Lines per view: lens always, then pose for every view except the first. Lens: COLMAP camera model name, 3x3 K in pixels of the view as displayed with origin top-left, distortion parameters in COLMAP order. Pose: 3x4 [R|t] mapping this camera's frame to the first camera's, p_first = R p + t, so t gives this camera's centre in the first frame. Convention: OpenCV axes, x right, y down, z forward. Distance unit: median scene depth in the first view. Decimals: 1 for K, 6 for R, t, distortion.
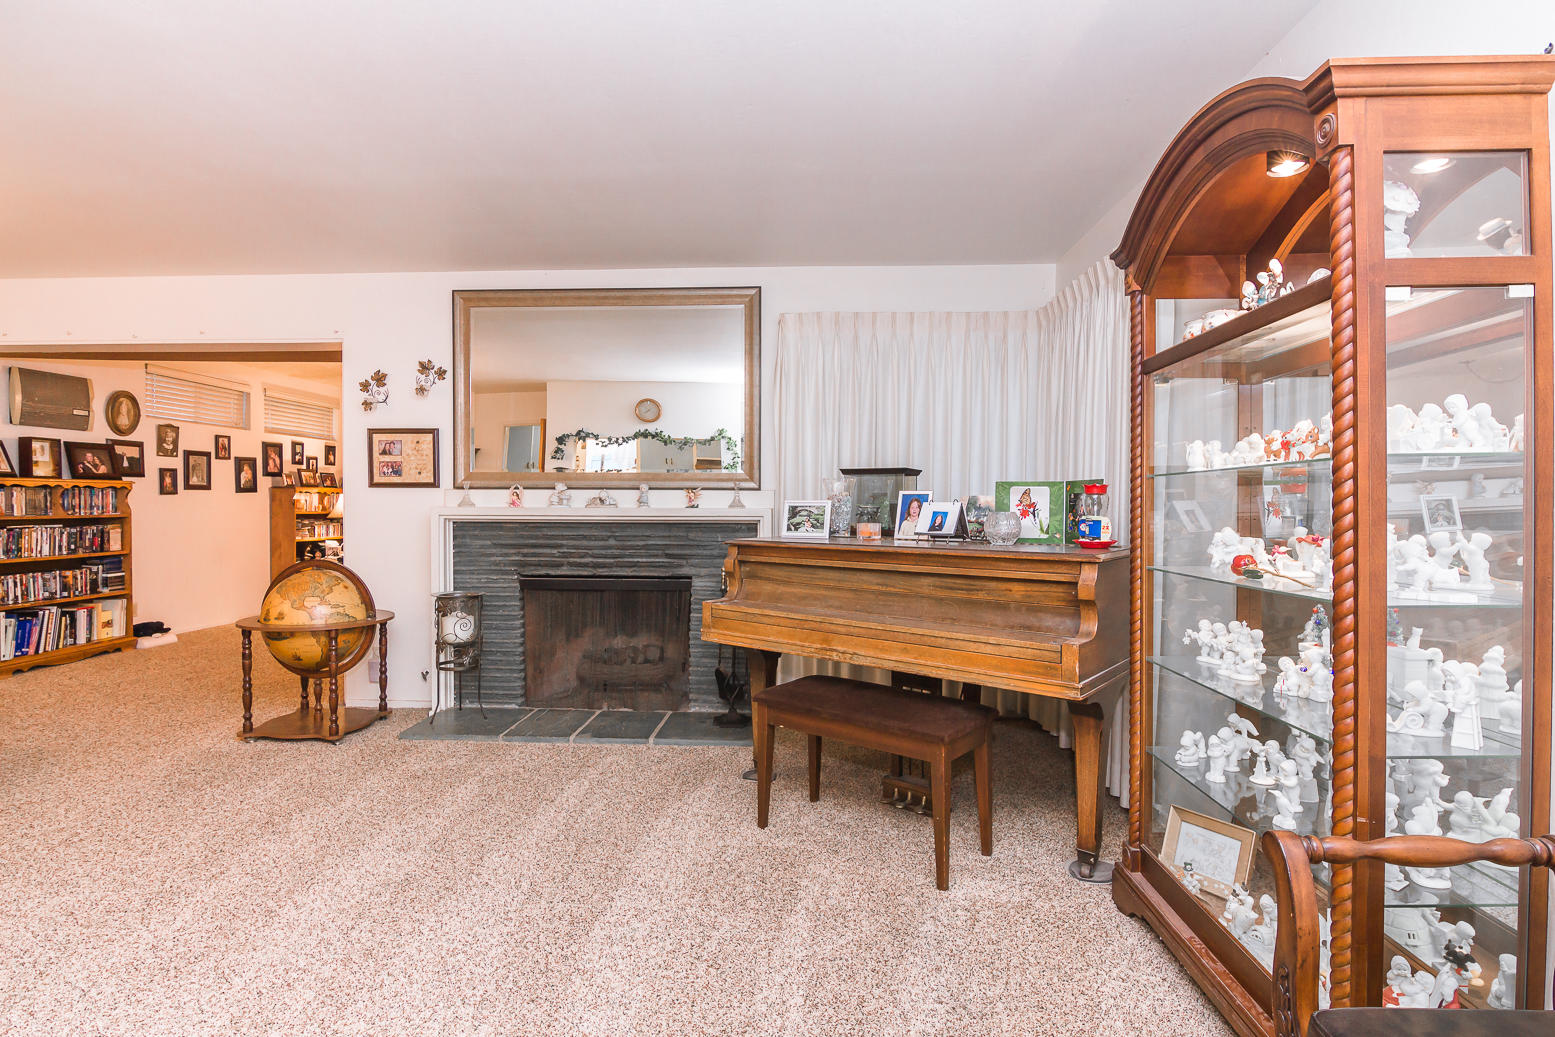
lens RADIAL K [[809.6, 0, 778.9], [0, 809.6, 512.5], [0, 0, 1]] dist [-0.020091, -0.003332]
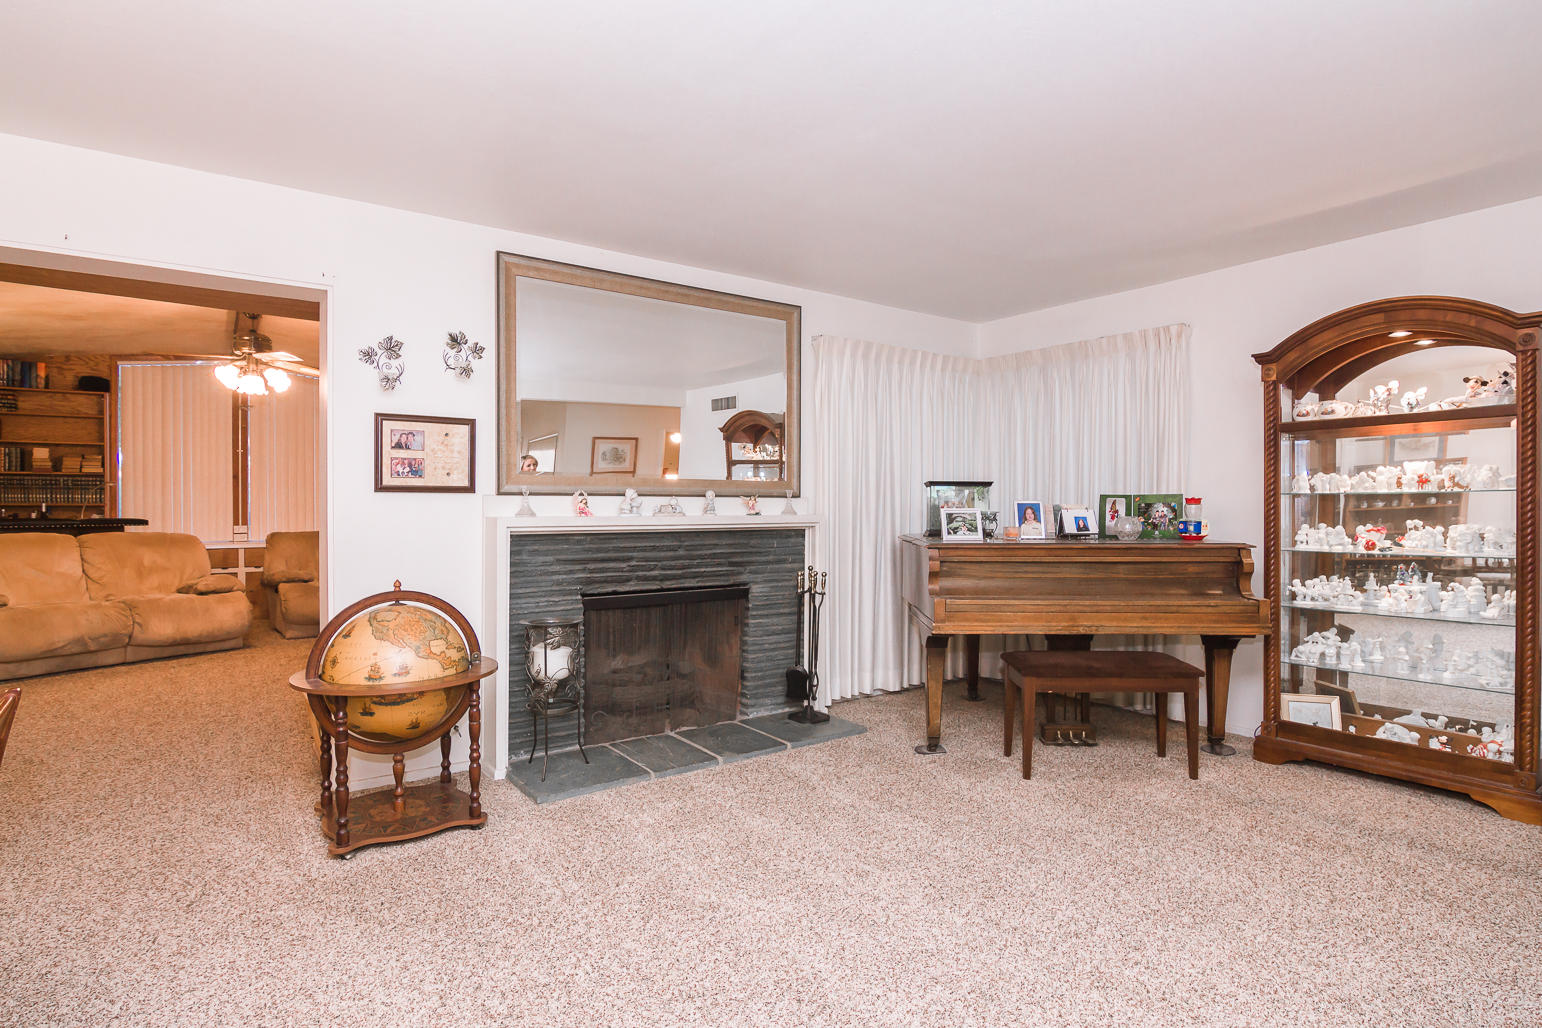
lens RADIAL K [[802.8, 0, 773.0], [0, 802.8, 516.0], [0, 0, 1]] dist [-0.020091, -0.003332]
pose [[0.781548, -0.010726, 0.623753, -0.703595], [0.009845, 0.999940, 0.004860, -0.009156], [-0.623768, 0.002343, 0.781606, 0.200063]]
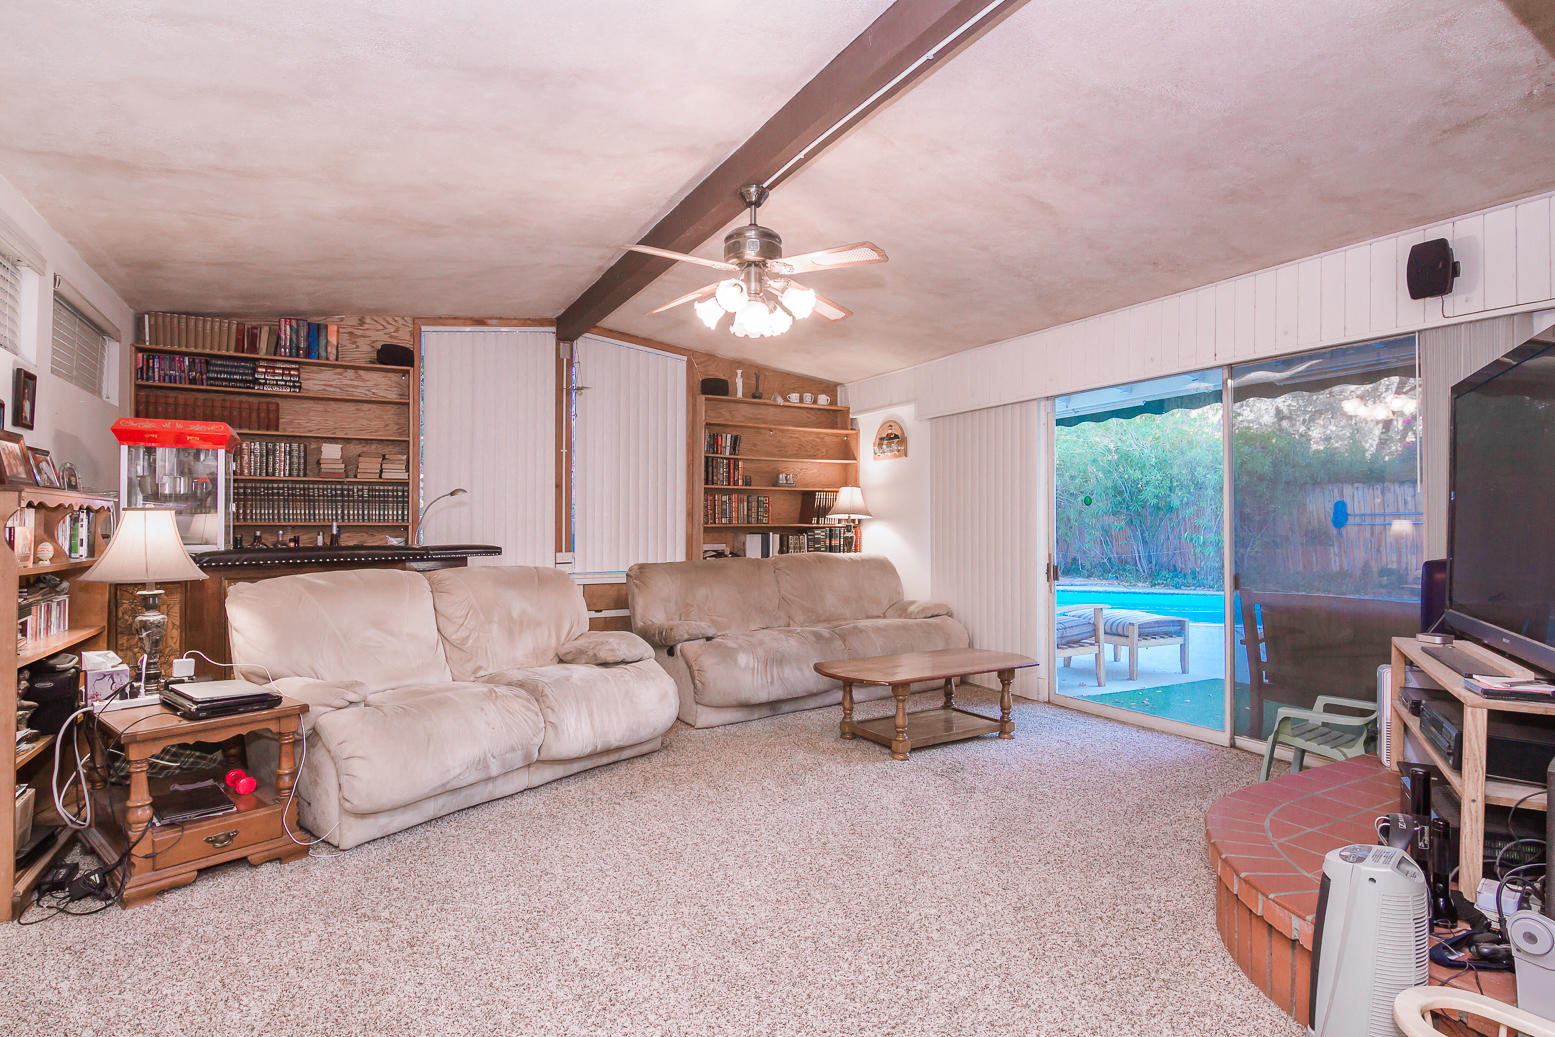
lens RADIAL K [[809.6, 0, 790.9], [0, 809.6, 517.8], [0, 0, 1]] dist [-0.020091, -0.003332]
pose [[0.845197, 0.002183, 0.534451, -0.944560], [0.009098, 0.999788, -0.018471, -0.021661], [-0.534378, 0.020474, 0.844998, 1.114785]]
